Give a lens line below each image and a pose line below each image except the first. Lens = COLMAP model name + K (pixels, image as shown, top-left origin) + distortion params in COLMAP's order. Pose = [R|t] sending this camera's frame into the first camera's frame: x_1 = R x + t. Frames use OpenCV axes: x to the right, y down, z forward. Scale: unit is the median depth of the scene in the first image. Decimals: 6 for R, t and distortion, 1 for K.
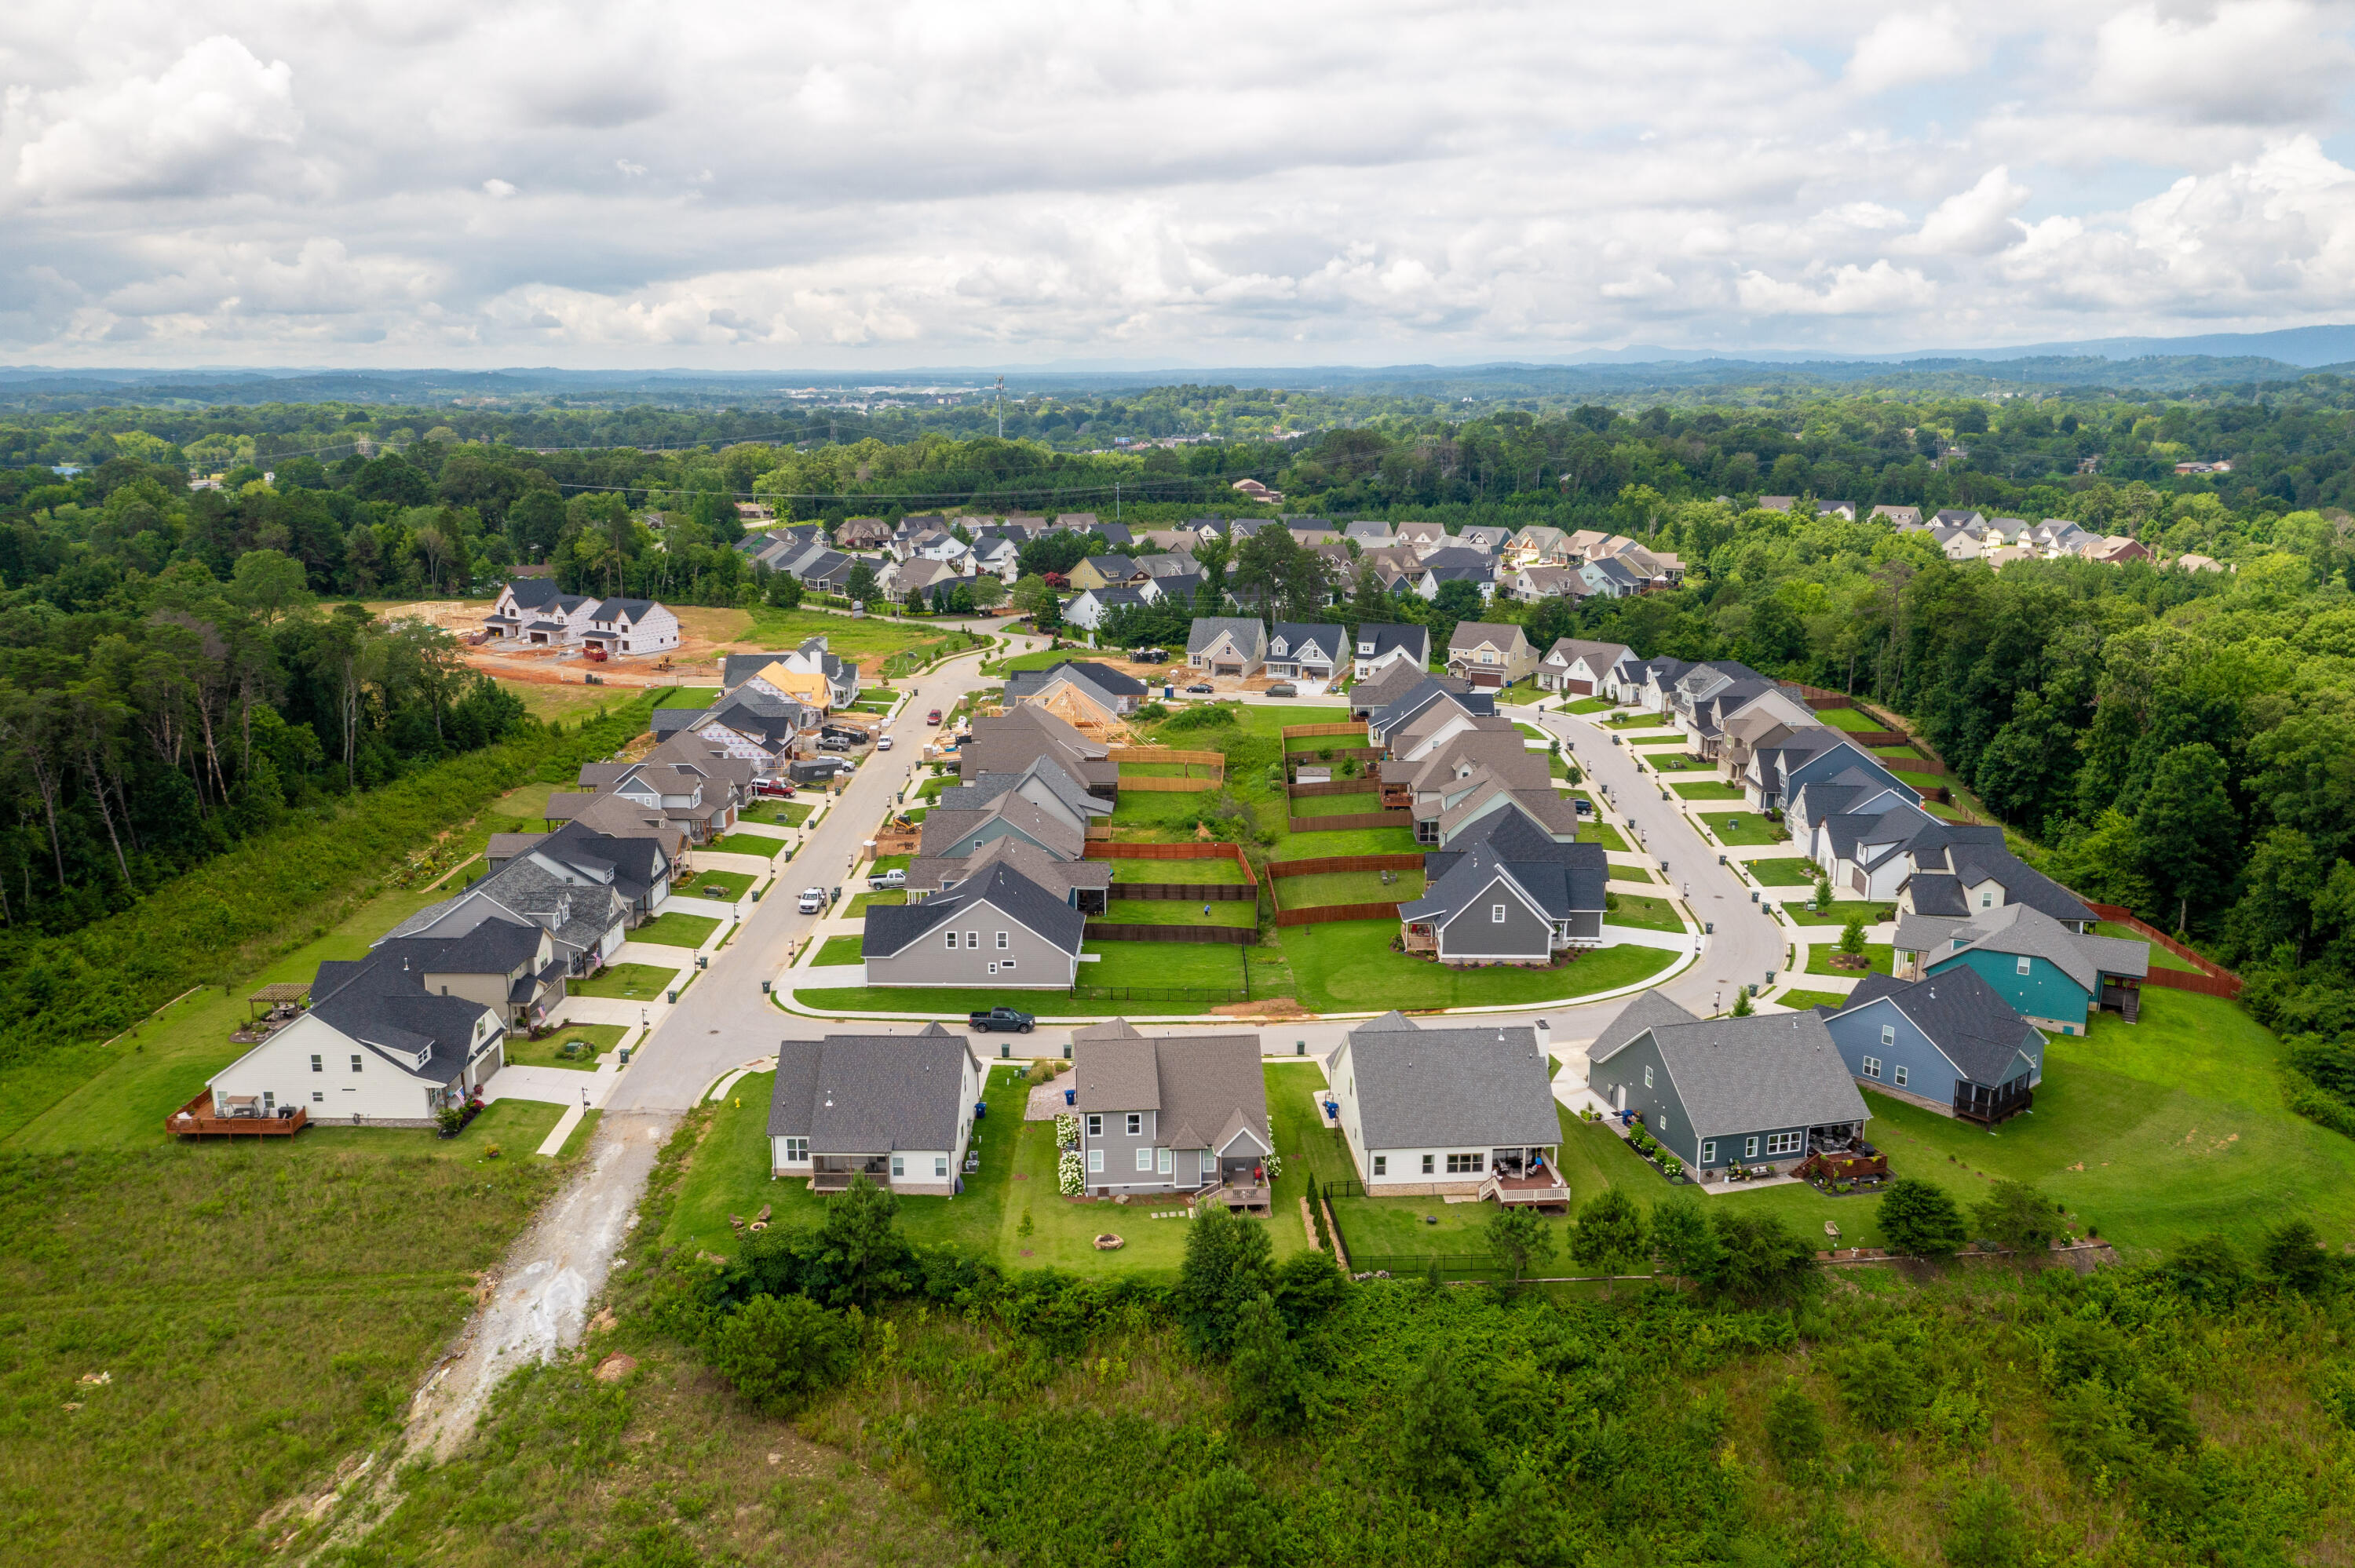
lens RADIAL K [[1889.9, 0, 1149.8], [0, 1889.9, 777.8], [0, 0, 1]] dist [-0.012553, -0.000516]
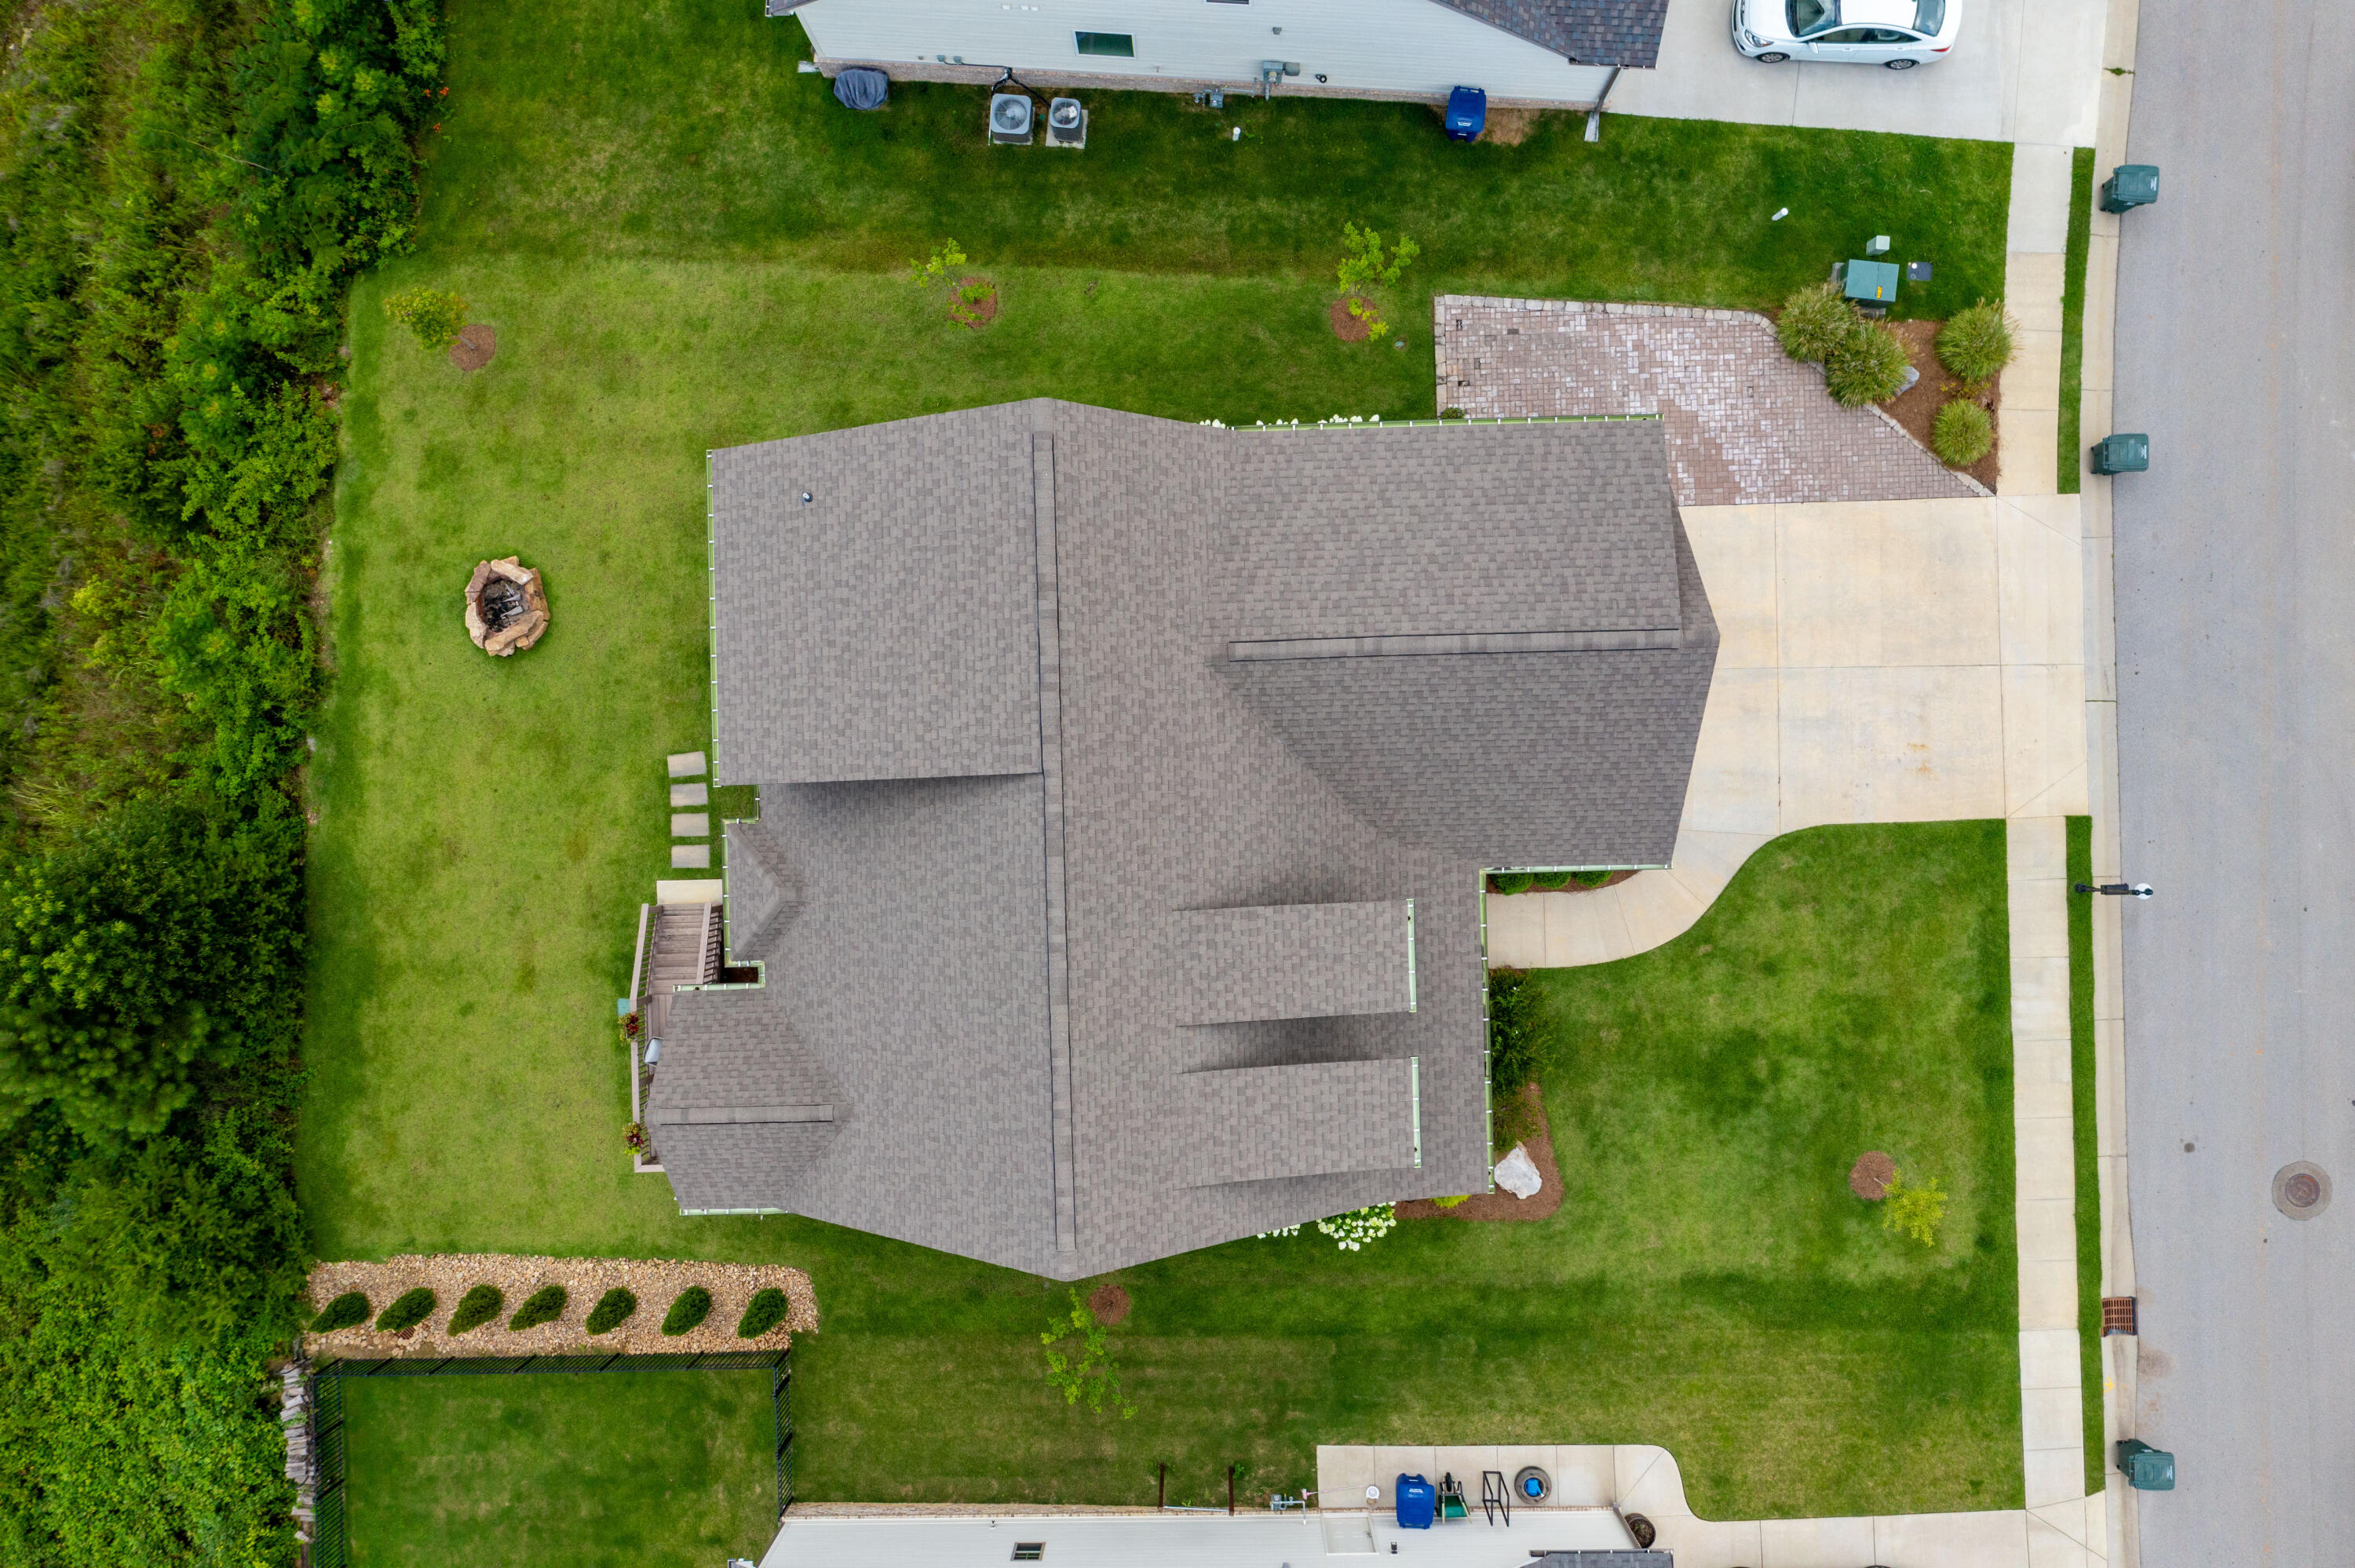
lens RADIAL K [[1889.9, 0, 1149.8], [0, 1889.9, 777.8], [0, 0, 1]] dist [-0.012553, -0.000516]
pose [[-0.049426, 0.998240, -0.032759, 0.004652], [-0.204392, 0.021996, 0.978642, -0.026453], [0.977640, 0.055066, 0.202945, 0.368505]]
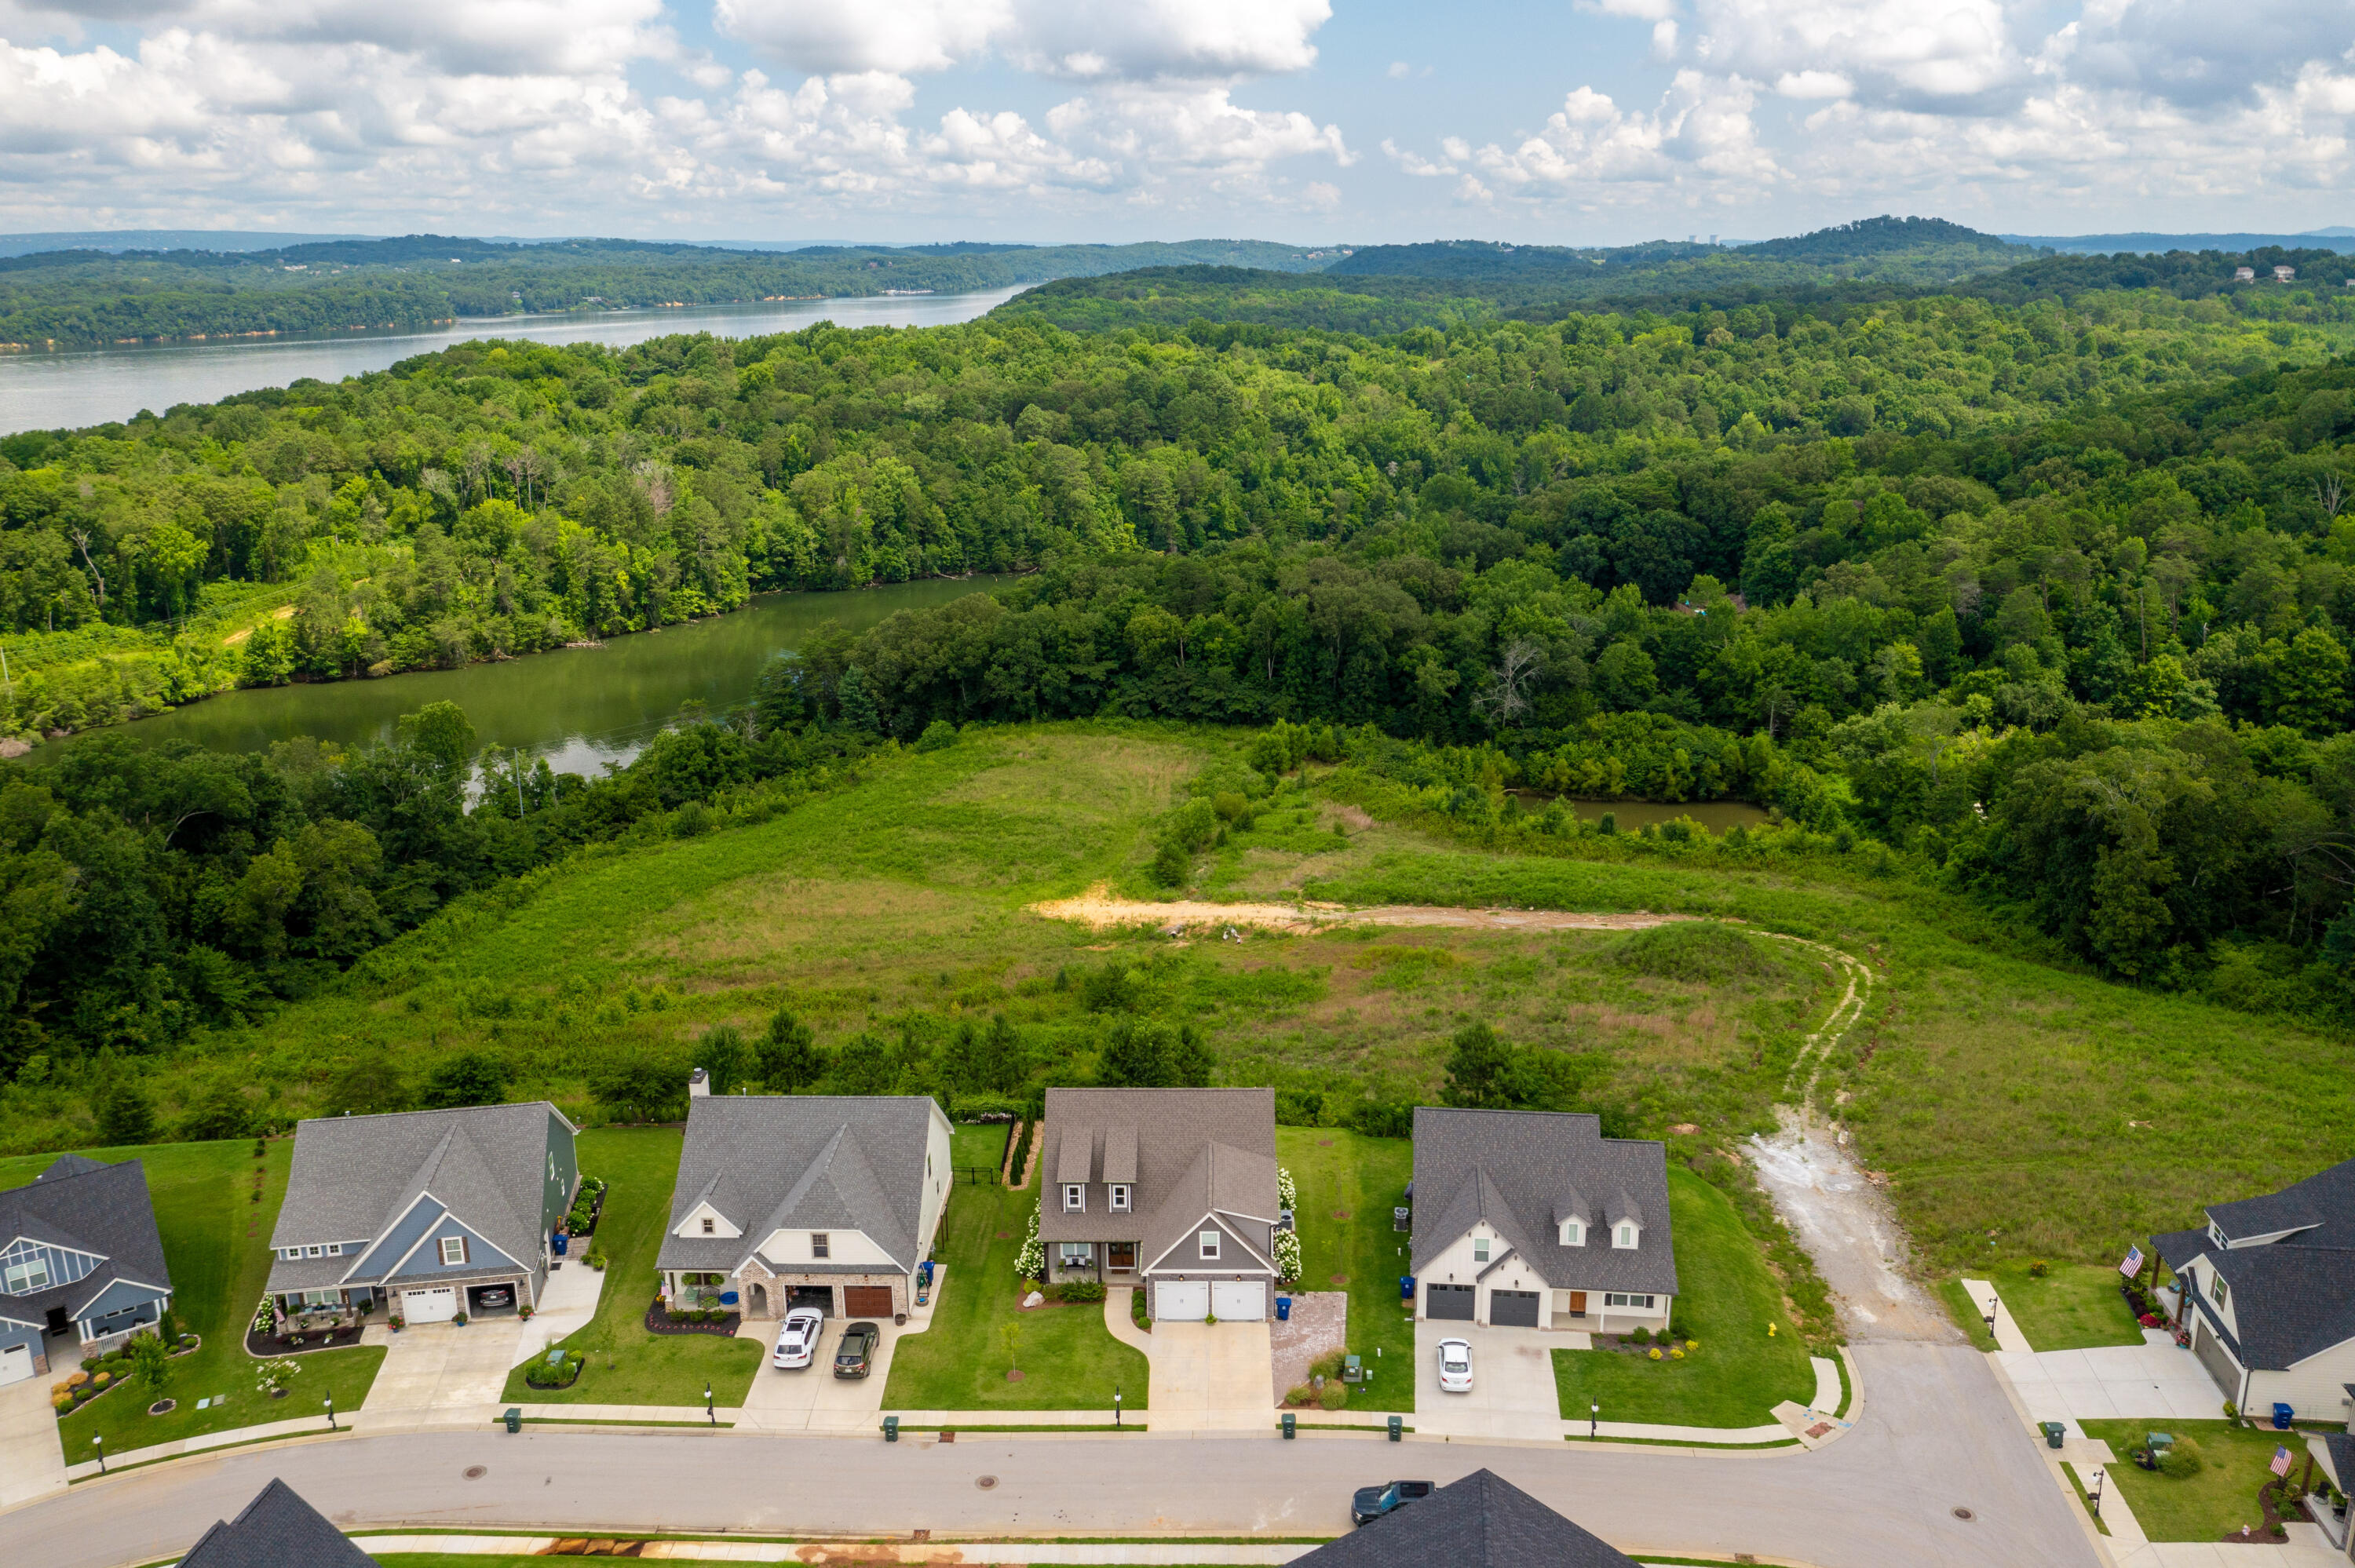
lens RADIAL K [[1871.4, 0, 1139.0], [0, 1871.4, 781.0], [0, 0, 1]] dist [-0.013196, 0.014504]
pose [[-0.993924, -0.011985, 0.109418, -0.025399], [0.042342, 0.875933, 0.480572, -0.138124], [-0.101602, 0.482284, -0.870103, 0.622720]]
